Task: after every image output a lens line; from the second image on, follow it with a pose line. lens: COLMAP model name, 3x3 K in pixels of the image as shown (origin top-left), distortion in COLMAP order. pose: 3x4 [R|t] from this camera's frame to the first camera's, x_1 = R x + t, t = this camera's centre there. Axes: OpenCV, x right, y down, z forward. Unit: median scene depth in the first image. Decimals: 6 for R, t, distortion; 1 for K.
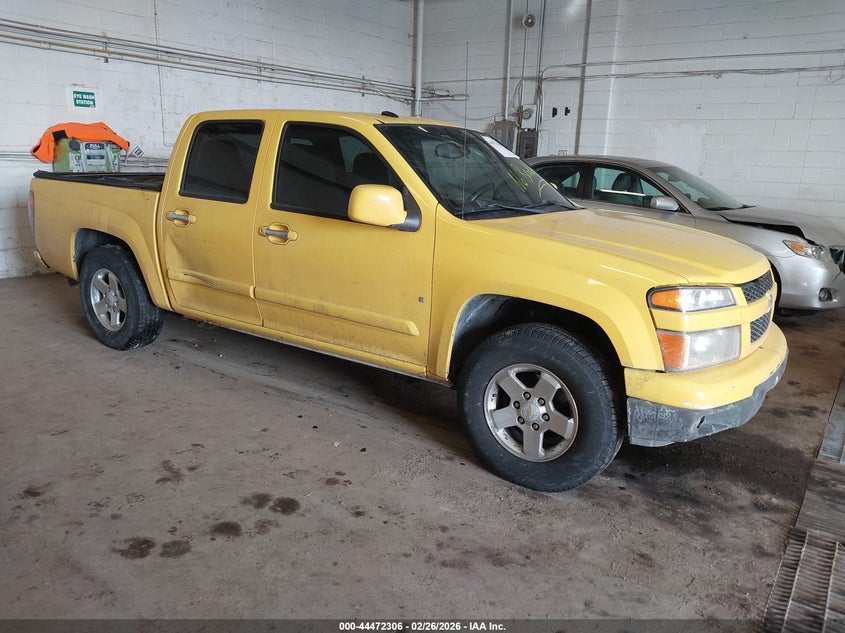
lens RADIAL K [[663.9, 0, 423.1], [0, 663.9, 317.3], [0, 0, 1]] dist [-0.004953, 0.003476]
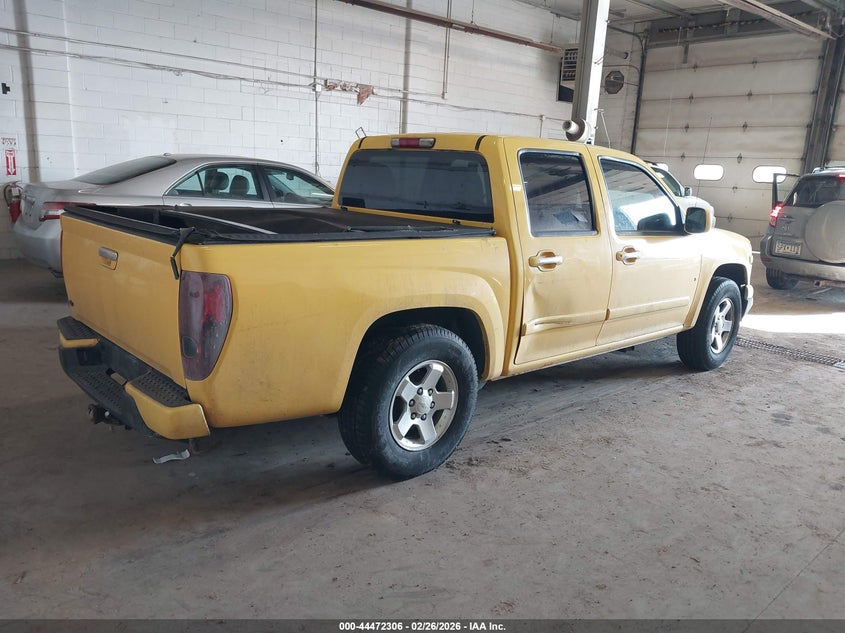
lens RADIAL K [[663.9, 0, 423.1], [0, 663.9, 317.3], [0, 0, 1]] dist [-0.004953, 0.003476]
pose [[0.223111, -0.234024, 0.946284, -0.955219], [0.190087, 0.962563, 0.193232, -0.212794], [-0.956080, 0.136764, 0.259244, 0.716702]]
